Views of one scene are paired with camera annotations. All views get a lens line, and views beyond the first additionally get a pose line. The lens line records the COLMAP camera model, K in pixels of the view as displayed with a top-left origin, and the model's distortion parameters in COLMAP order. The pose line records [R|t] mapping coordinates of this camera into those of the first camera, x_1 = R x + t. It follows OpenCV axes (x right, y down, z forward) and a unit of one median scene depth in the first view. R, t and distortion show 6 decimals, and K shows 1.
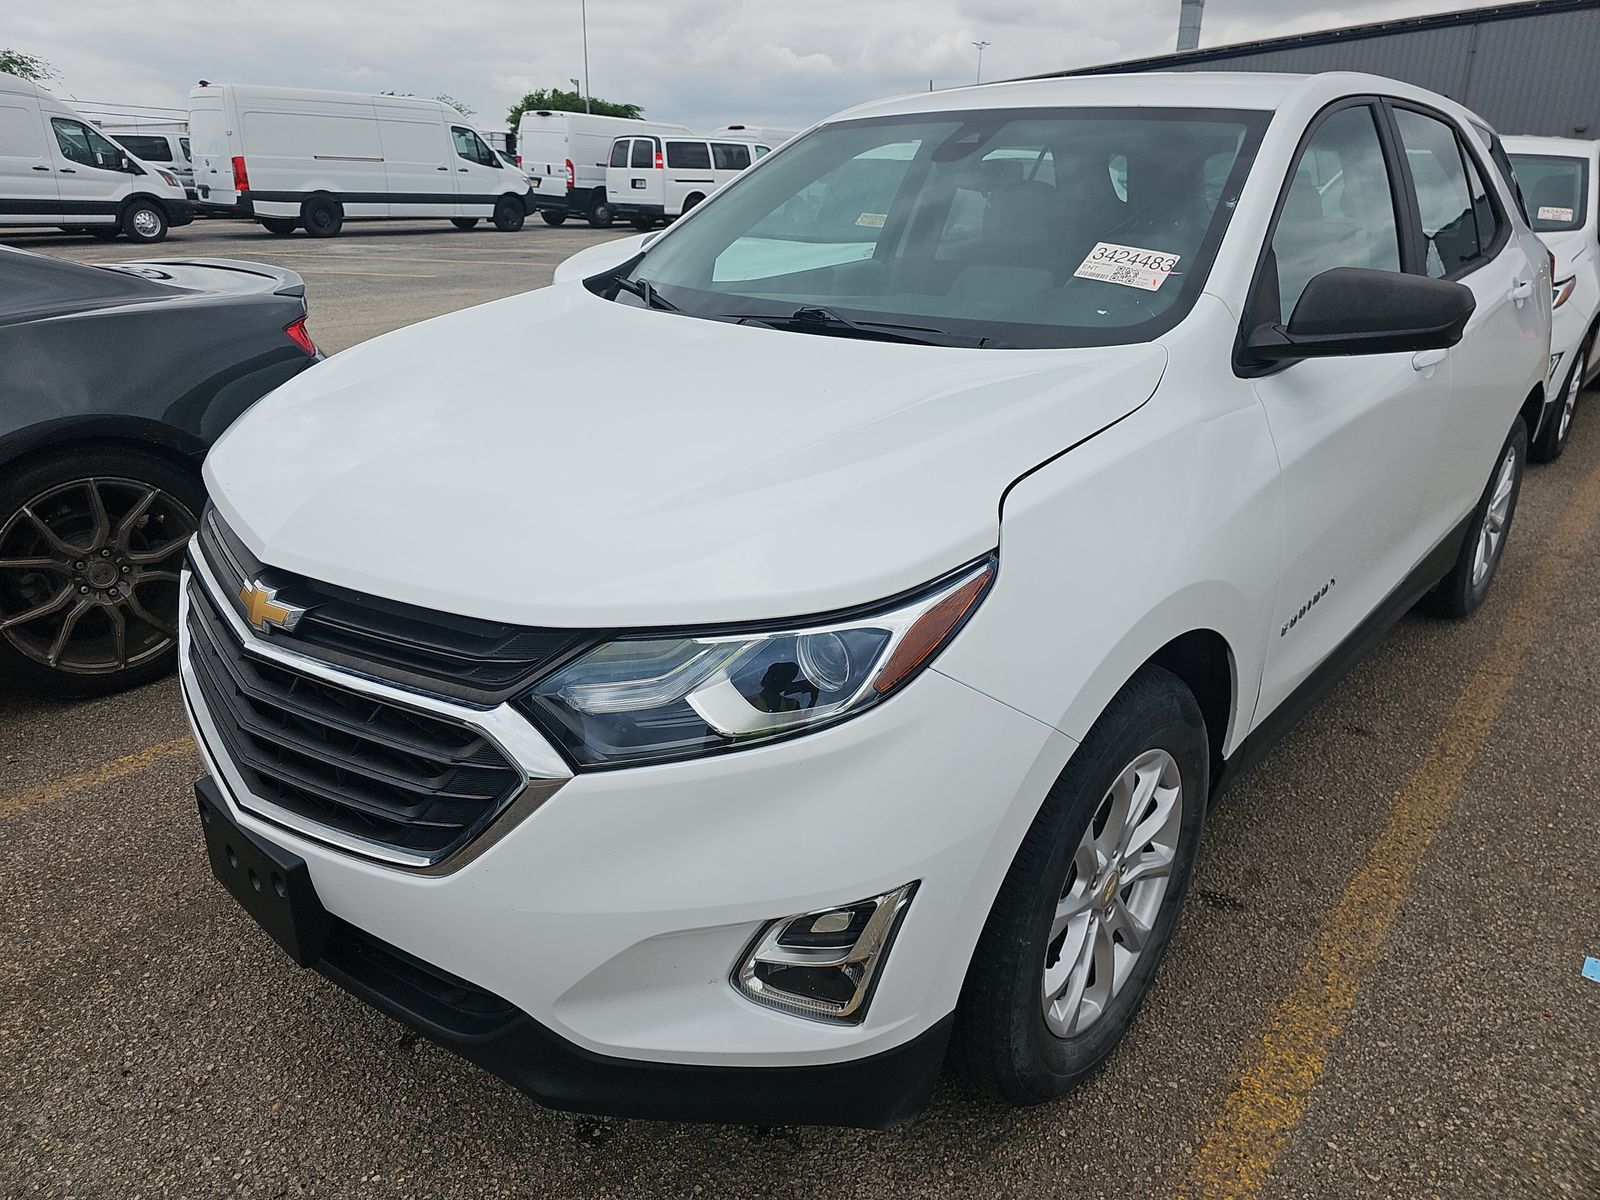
lens RADIAL K [[1045.4, 0, 800.0], [0, 1045.4, 600.0], [0, 0, 1]] dist [0.055829, -0.054411]
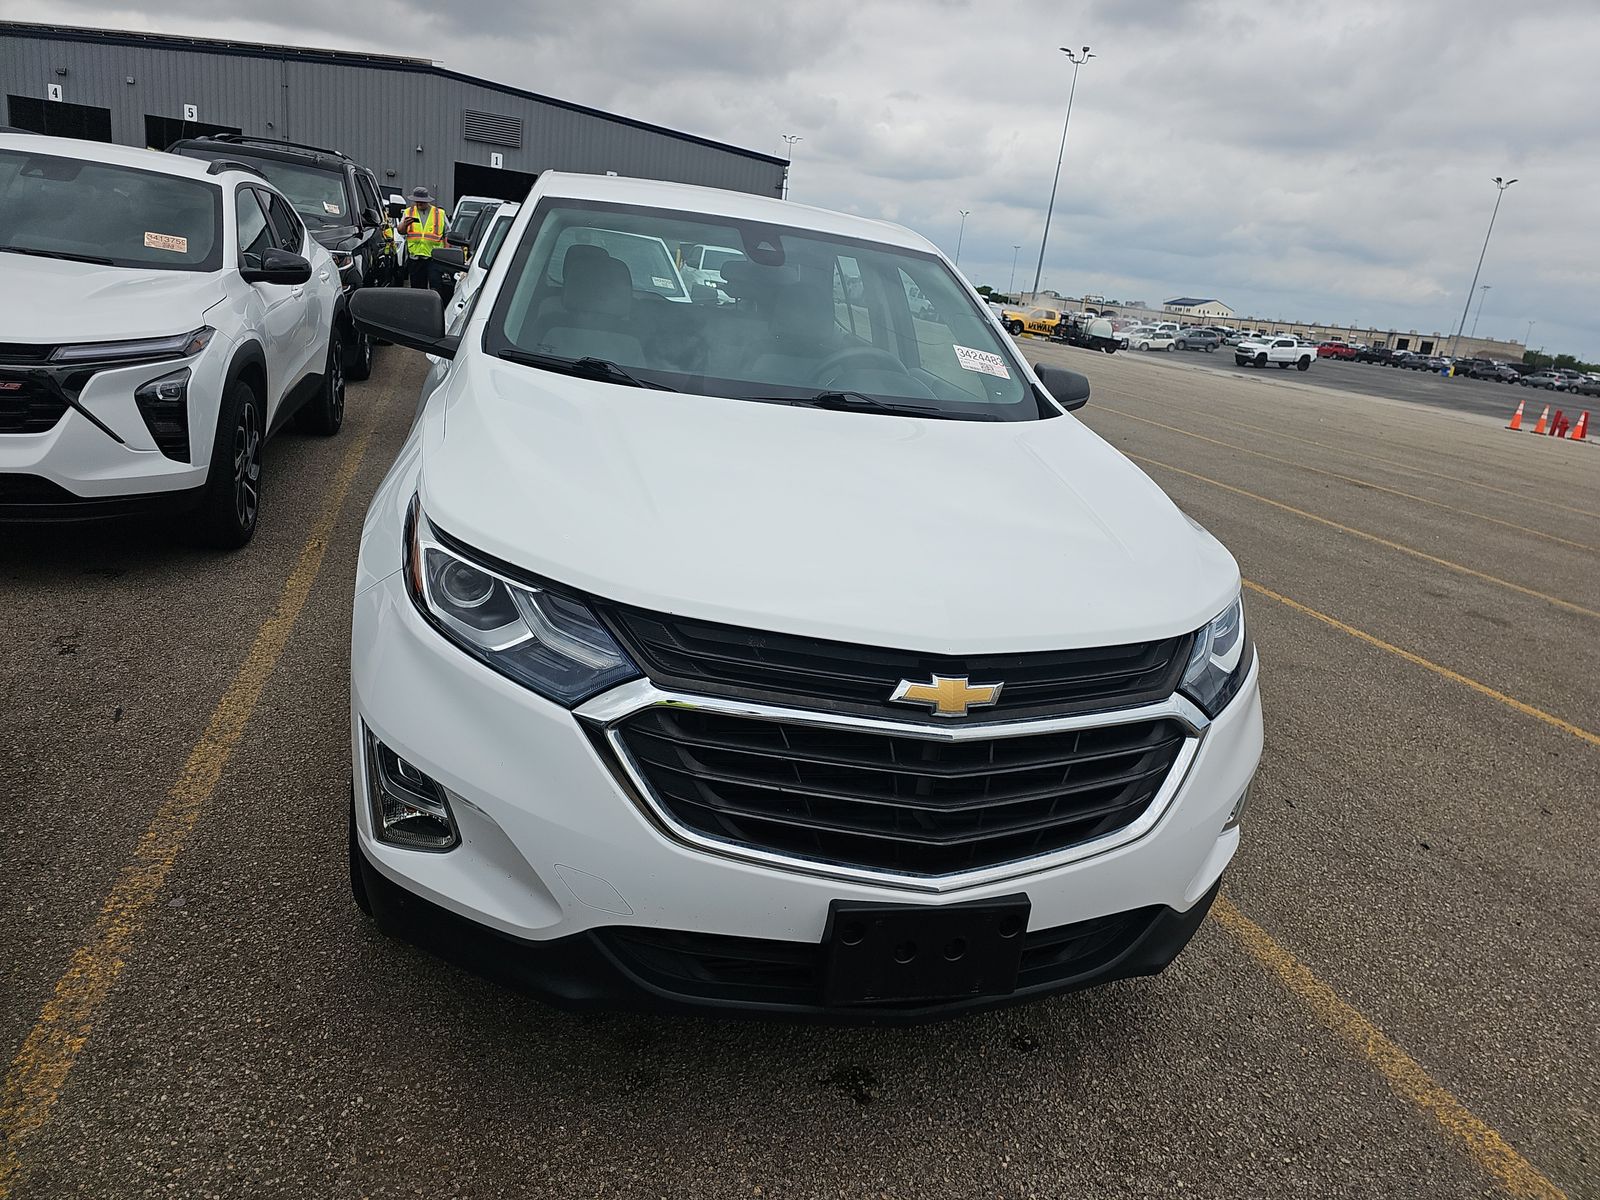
lens RADIAL K [[1045.4, 0, 800.0], [0, 1045.4, 600.0], [0, 0, 1]] dist [0.055829, -0.054411]
pose [[0.544234, -0.192103, 0.816643, -1.298347], [0.198893, 0.975223, 0.096858, -0.203383], [-0.815016, 0.109711, 0.568957, 0.435757]]
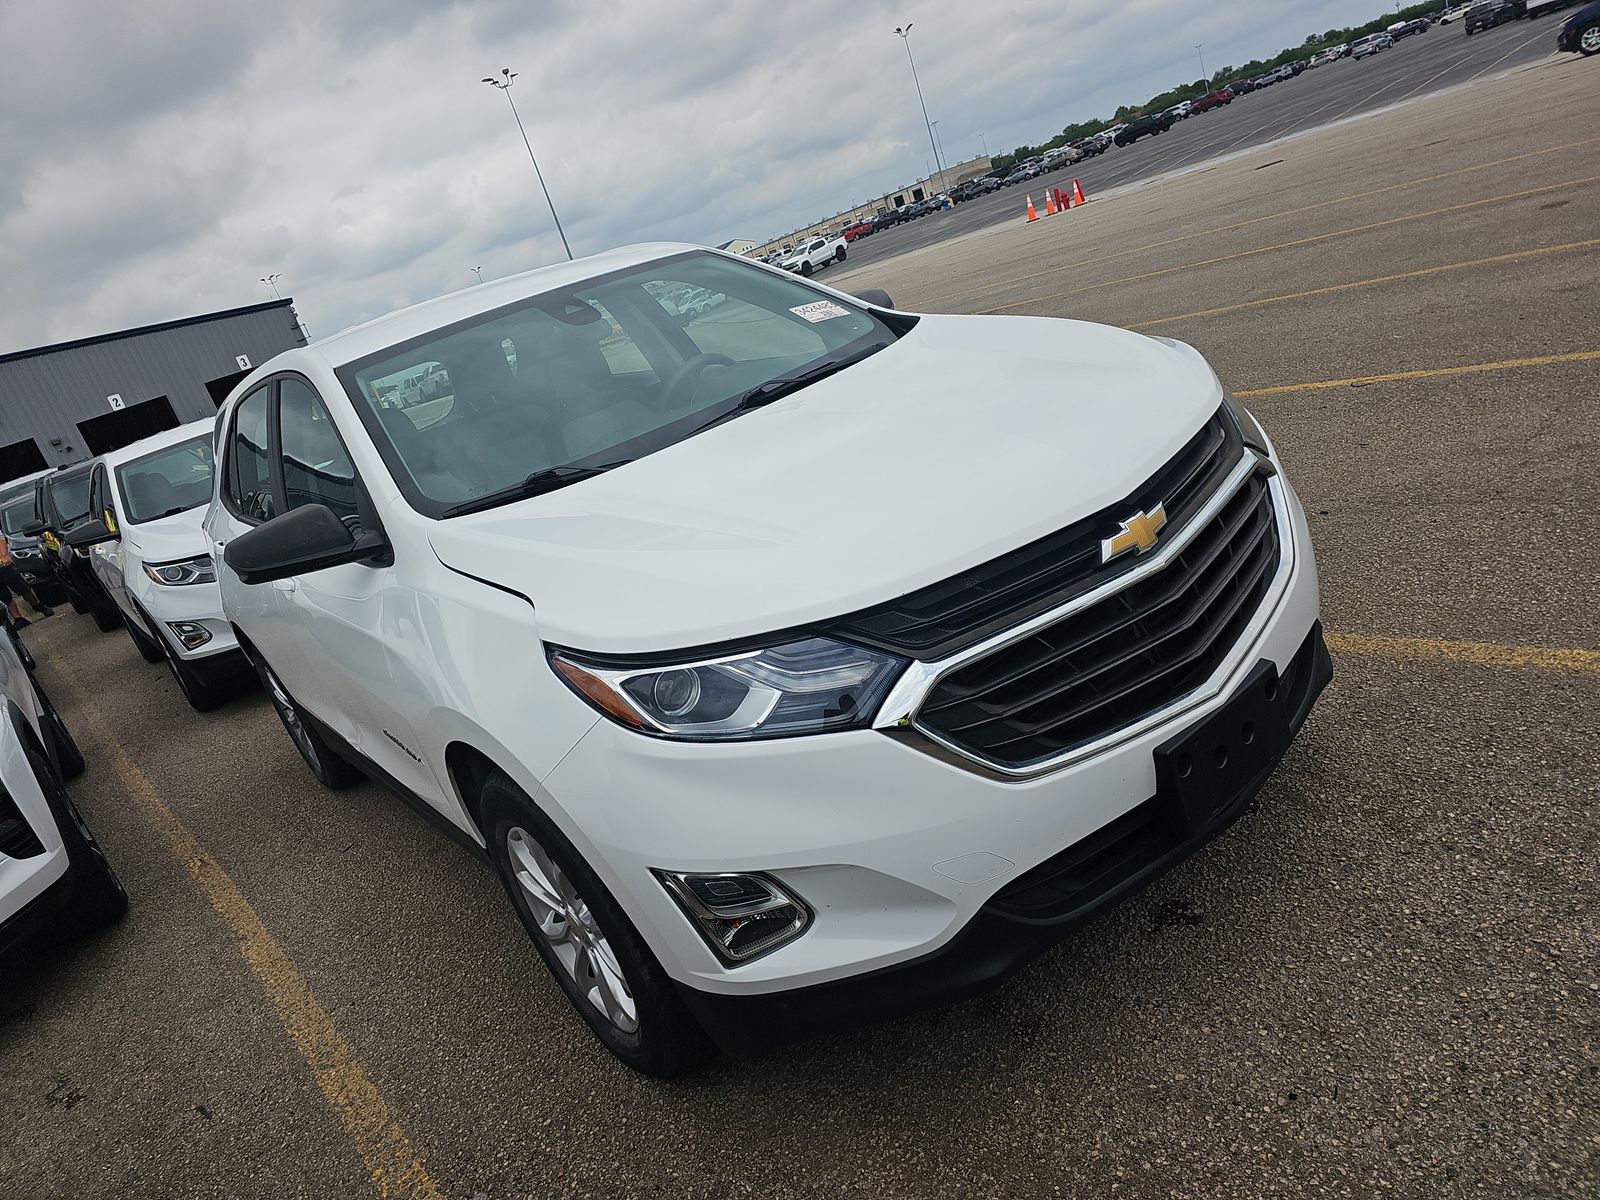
lens RADIAL K [[1041.5, 0, 796.1], [0, 1041.5, 619.0], [0, 0, 1]] dist [0.057015, -0.050361]
pose [[0.166338, -0.392810, 0.904451, -1.487288], [0.644355, 0.737608, 0.201845, -0.364154], [-0.746417, 0.549213, 0.375801, 0.792735]]
